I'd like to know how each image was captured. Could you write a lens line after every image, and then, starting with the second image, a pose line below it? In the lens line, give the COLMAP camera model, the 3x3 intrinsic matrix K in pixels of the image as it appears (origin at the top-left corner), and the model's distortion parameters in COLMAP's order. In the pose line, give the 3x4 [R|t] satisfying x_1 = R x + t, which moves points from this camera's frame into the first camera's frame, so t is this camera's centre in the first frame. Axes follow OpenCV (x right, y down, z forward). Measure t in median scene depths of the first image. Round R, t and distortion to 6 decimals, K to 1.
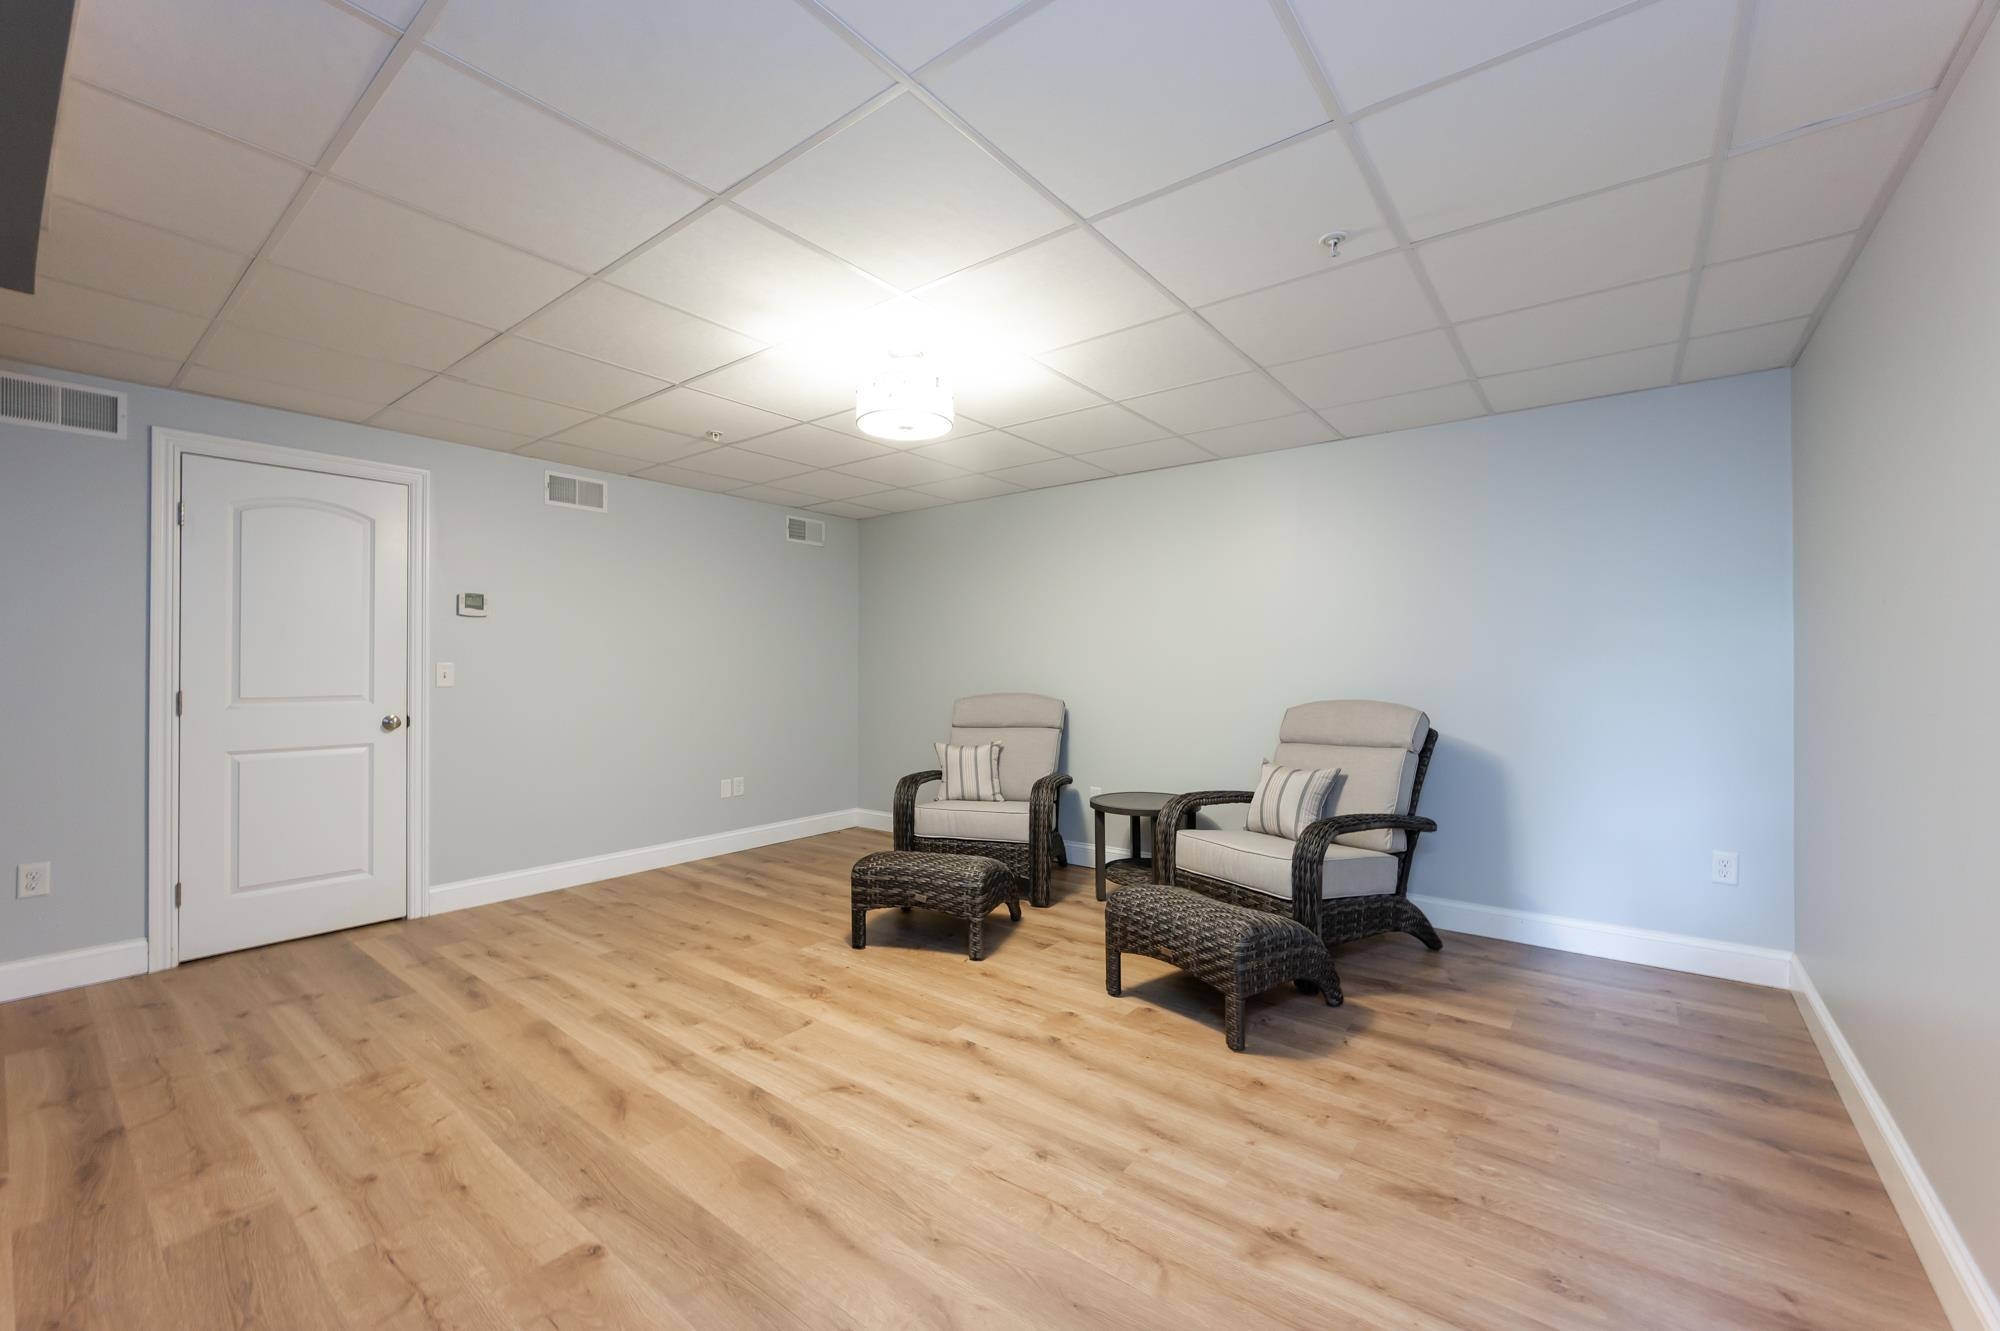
lens RADIAL K [[811.0, 0, 1000.0], [0, 811.0, 665.5], [0, 0, 1]] dist [0.000317, -0.000305]
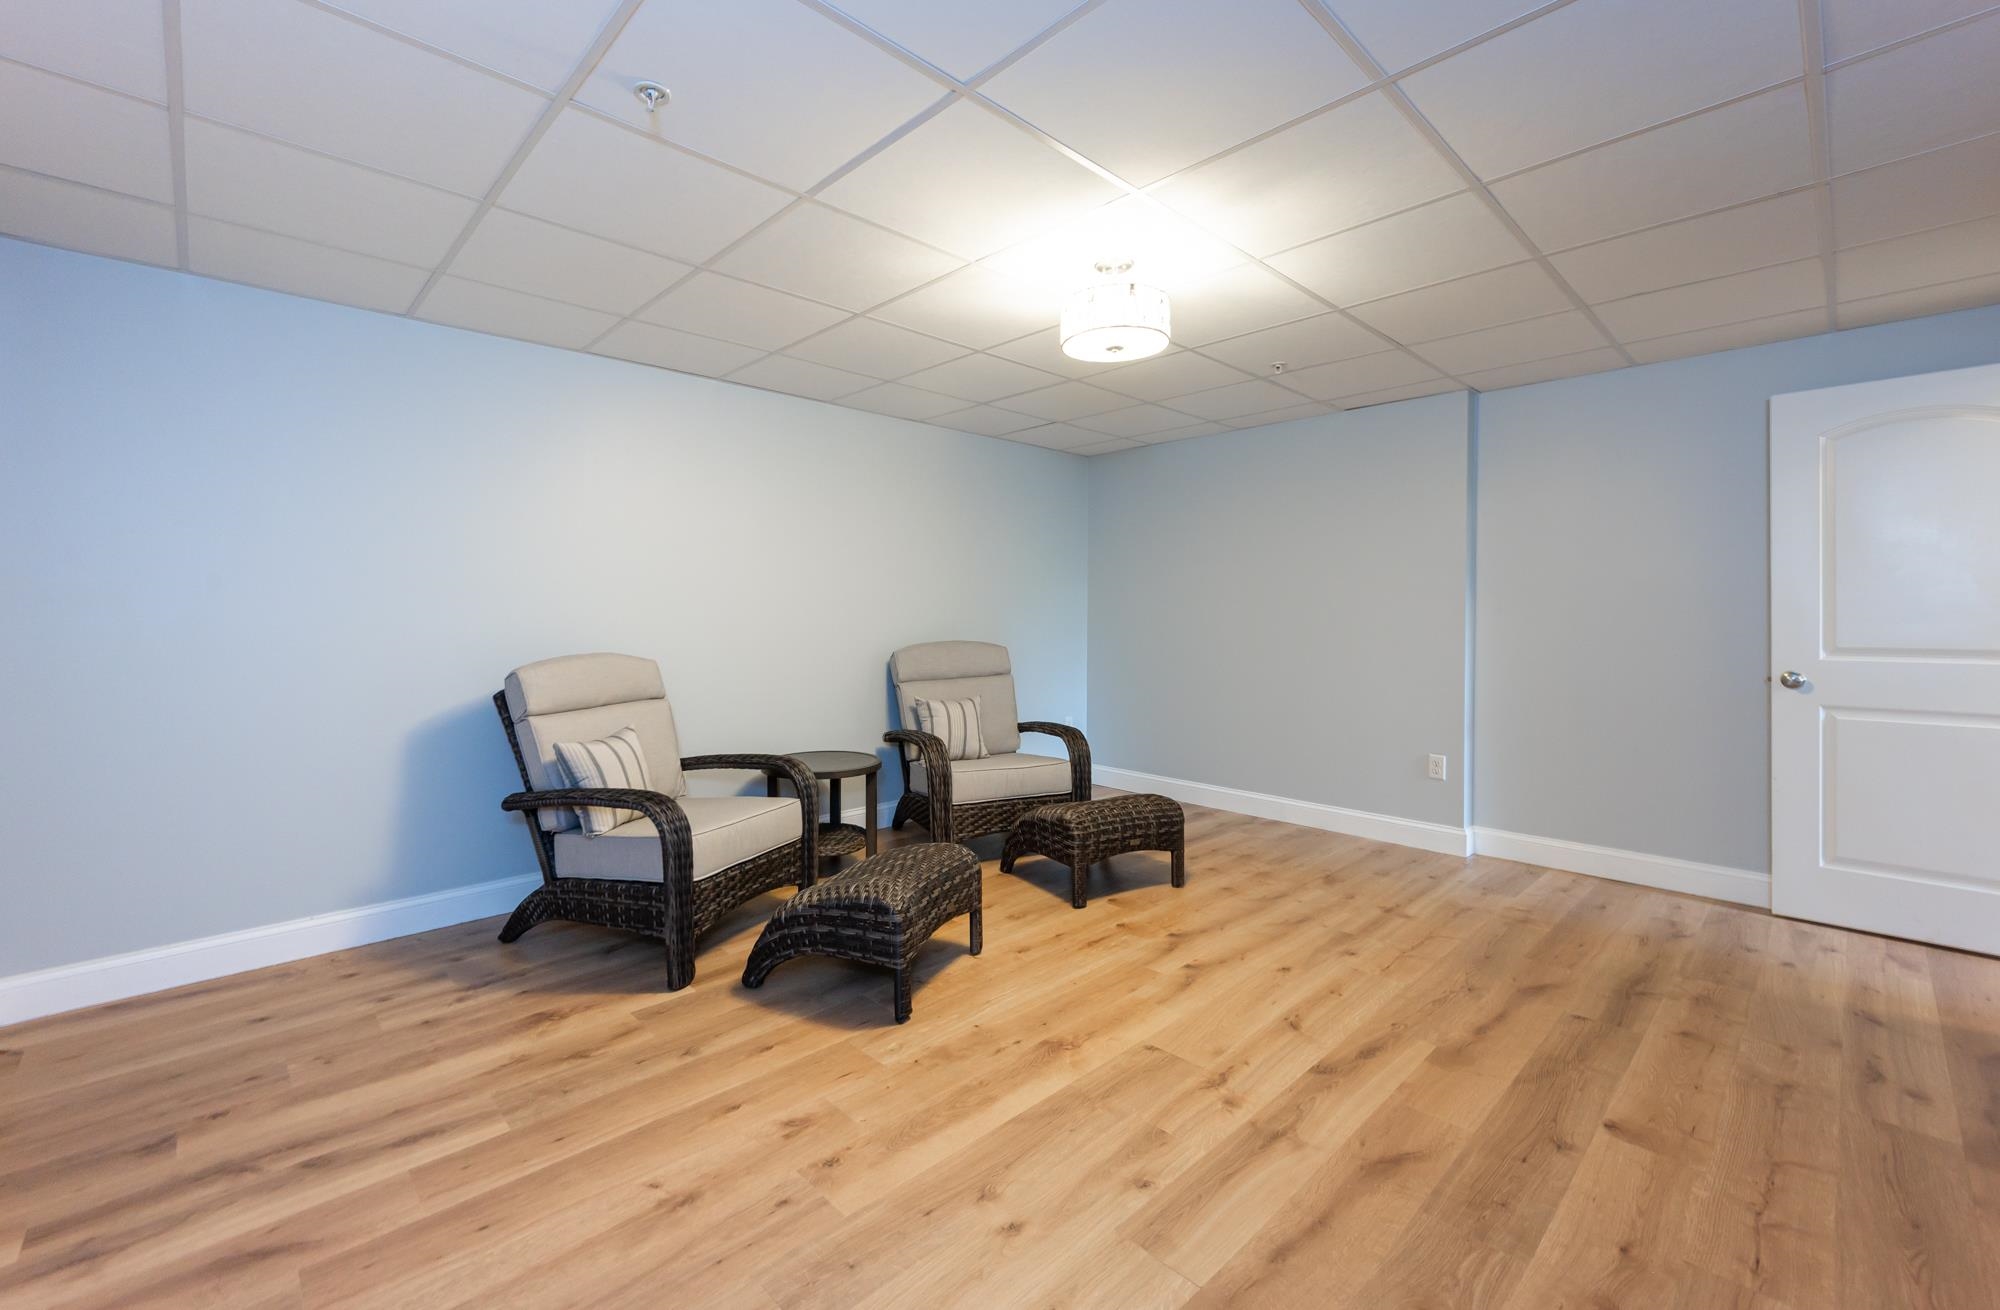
lens RADIAL K [[824.7, 0, 1001.6], [0, 824.7, 616.2], [0, 0, 1]] dist [0.001010, 0.001236]
pose [[0.130632, -0.000162, 0.991431, -1.310078], [-0.004798, 0.999988, 0.000795, 0.008495], [-0.991419, -0.004861, 0.130630, 1.266374]]
